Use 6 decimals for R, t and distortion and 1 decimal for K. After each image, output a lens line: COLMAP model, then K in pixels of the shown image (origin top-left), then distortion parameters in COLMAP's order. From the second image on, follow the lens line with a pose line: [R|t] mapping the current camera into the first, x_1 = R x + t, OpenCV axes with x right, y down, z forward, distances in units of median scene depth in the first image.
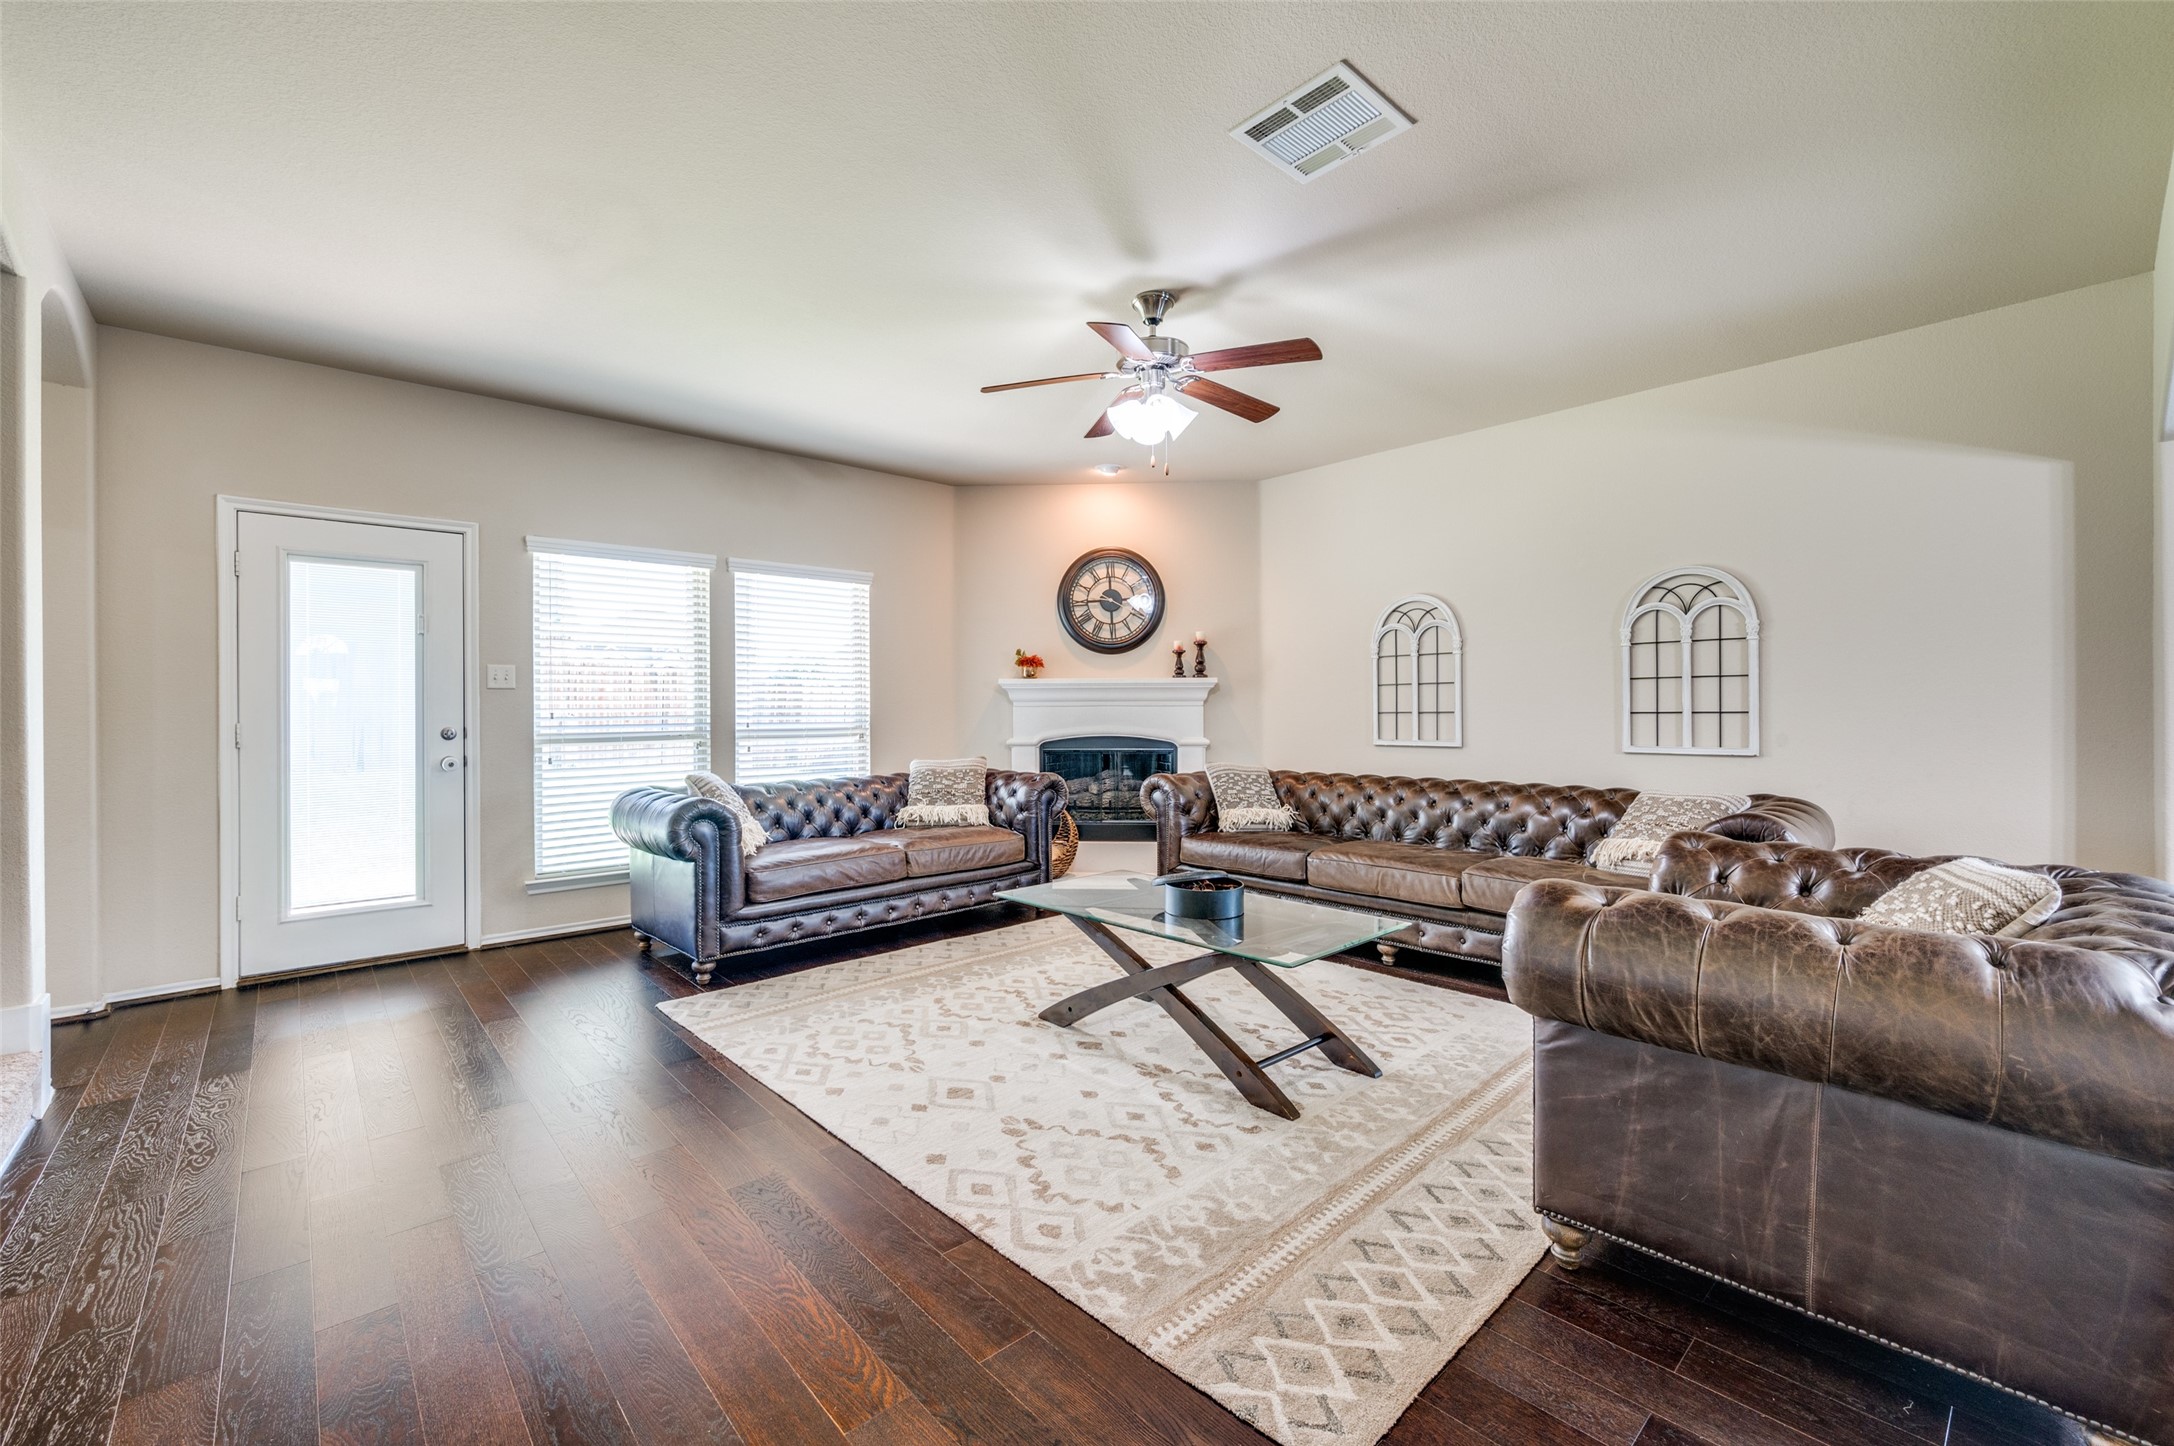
lens RADIAL K [[881.9, 0, 1091.8], [0, 881.9, 720.7], [0, 0, 1]] dist [0.003373, -0.001287]
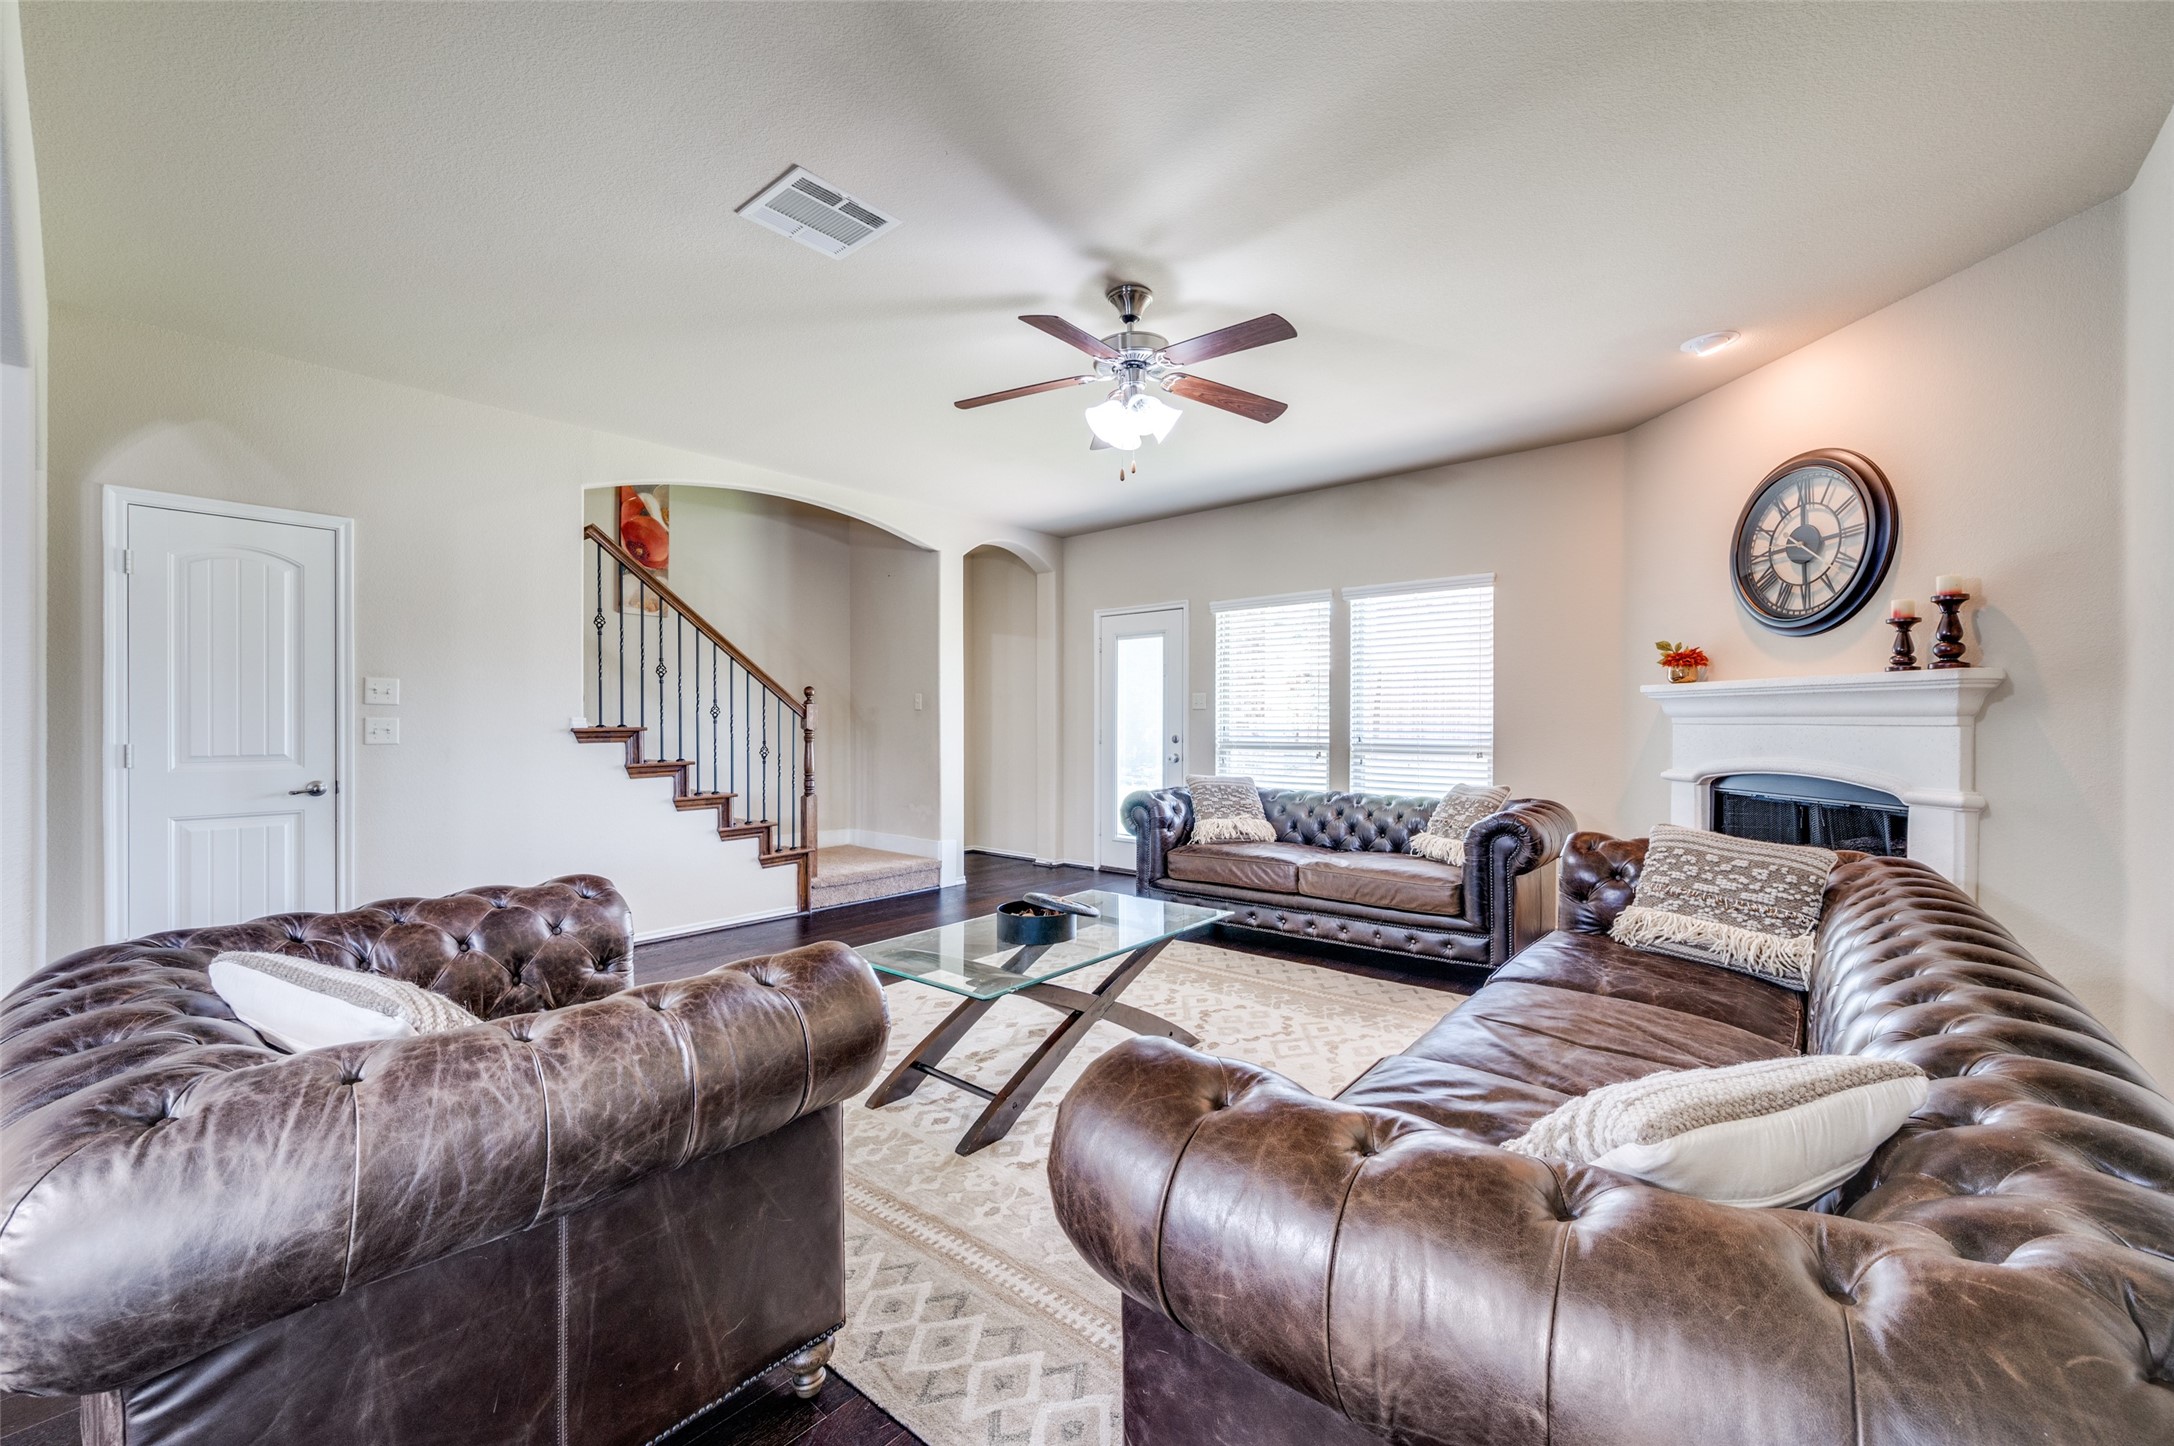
lens RADIAL K [[881.9, 0, 1089.8], [0, 881.9, 724.0], [0, 0, 1]] dist [0.003373, -0.001287]
pose [[0.117024, 0.009899, -0.993080, 0.655540], [-0.016610, 0.999830, 0.008009, -0.016867], [0.992990, 0.015558, 0.117169, 0.555425]]
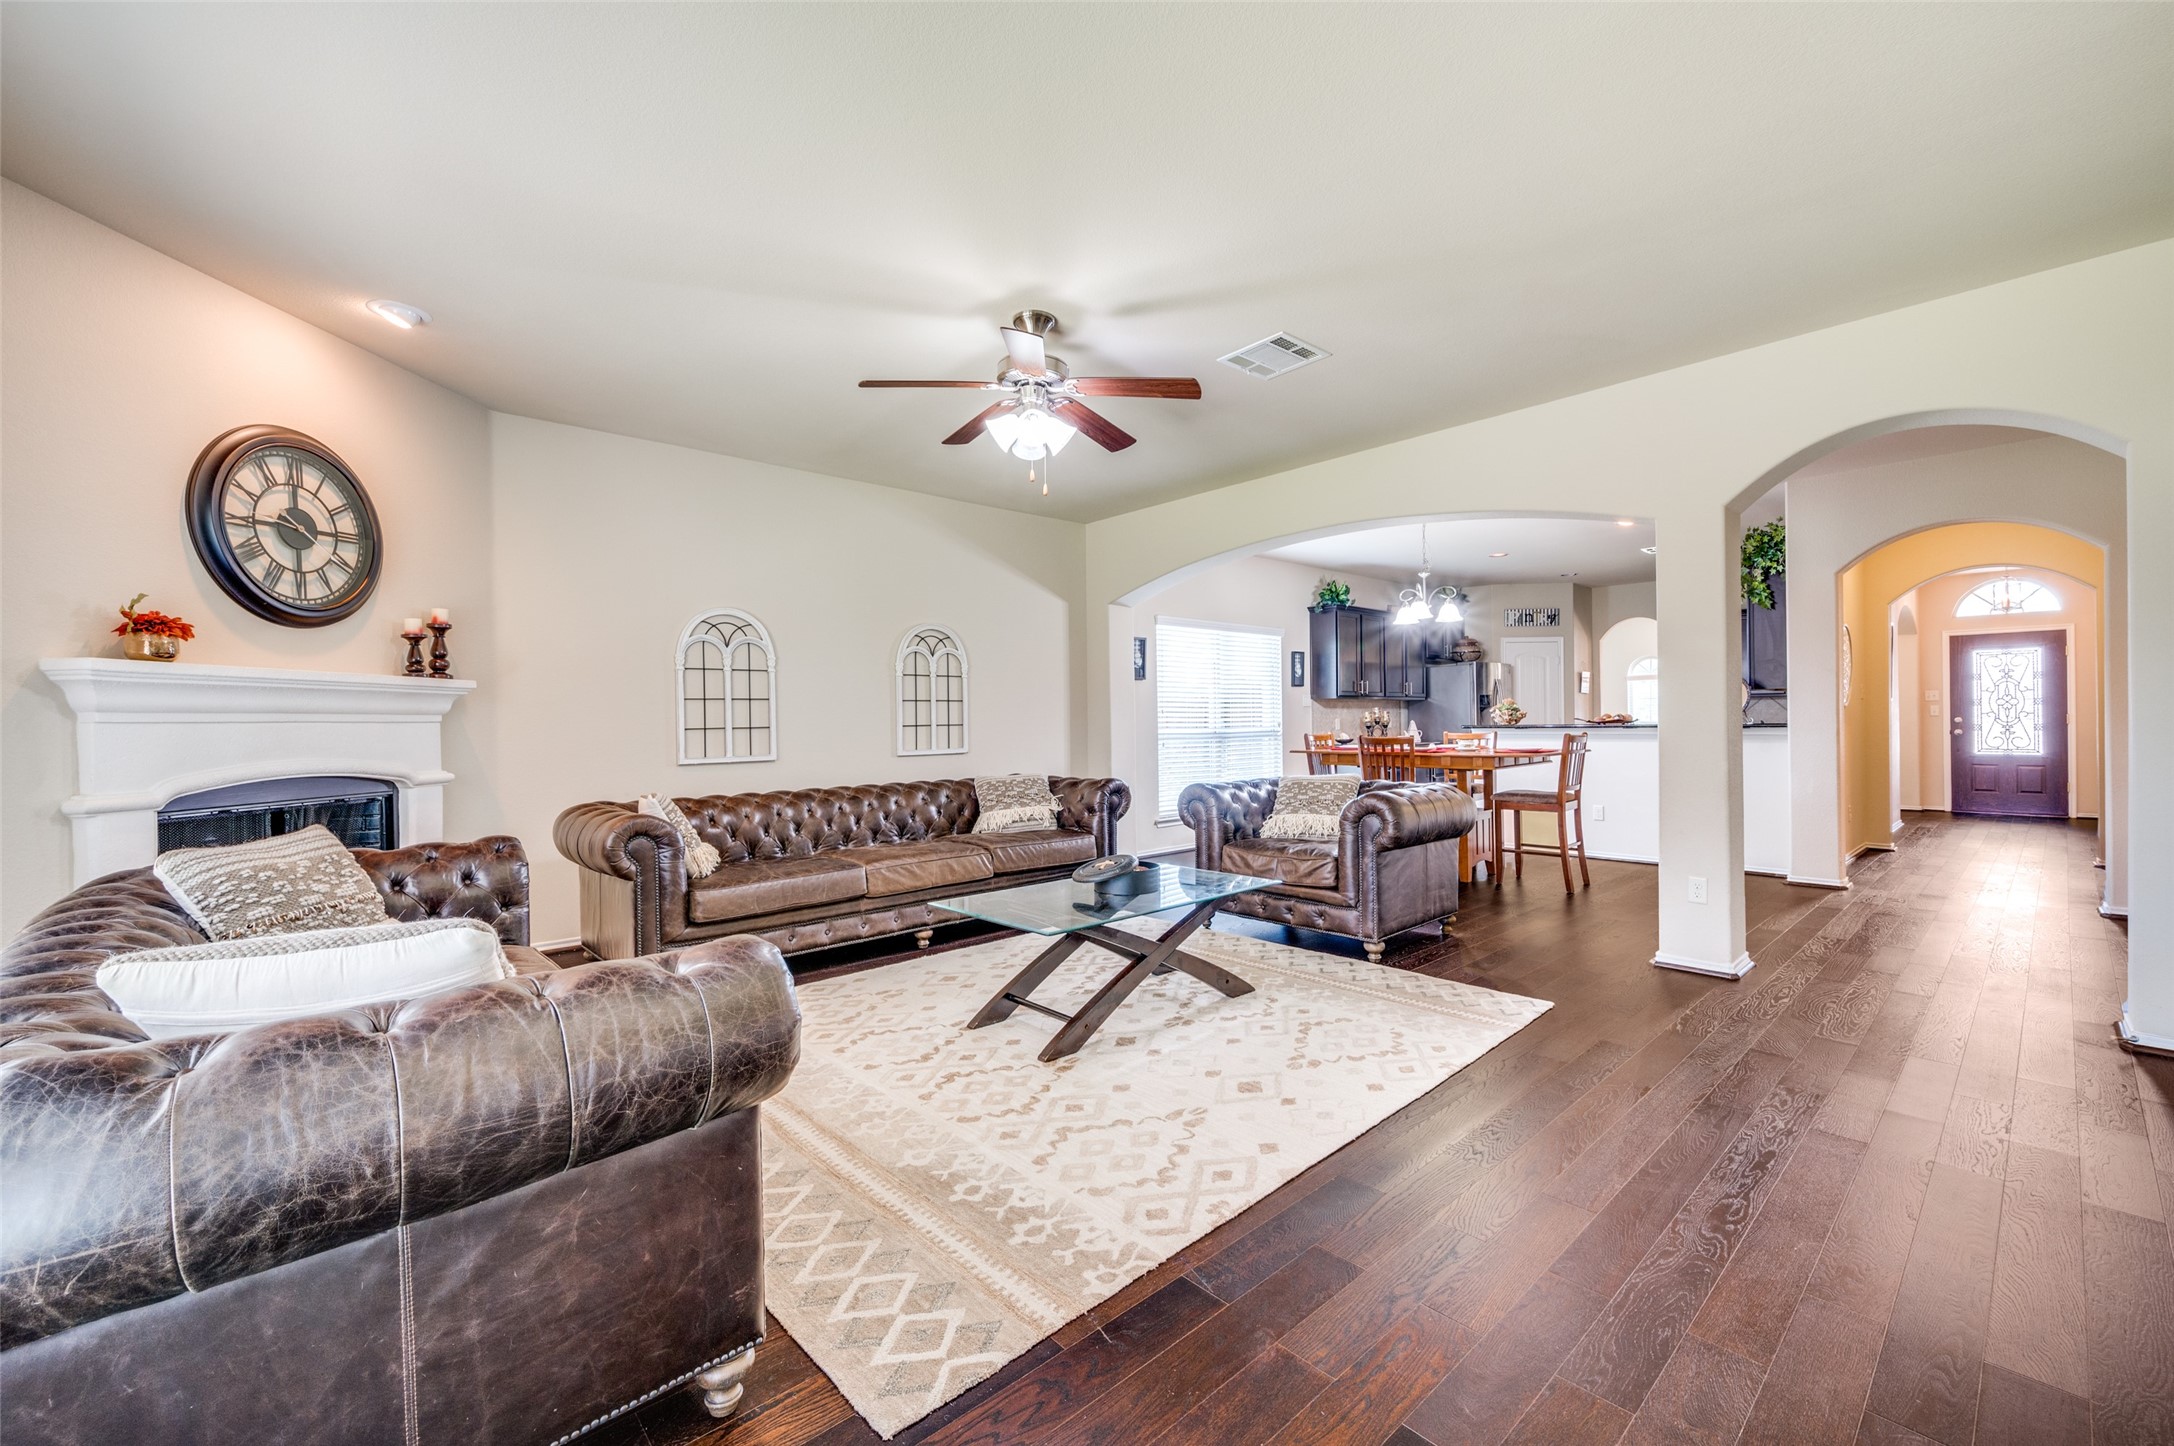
lens RADIAL K [[881.9, 0, 1078.0], [0, 881.9, 720.9], [0, 0, 1]] dist [0.003373, -0.001287]
pose [[0.011830, 0.005564, 0.999915, -0.618428], [0.027763, 0.999597, -0.005891, -0.001206], [-0.999545, 0.027830, 0.011671, 0.616934]]
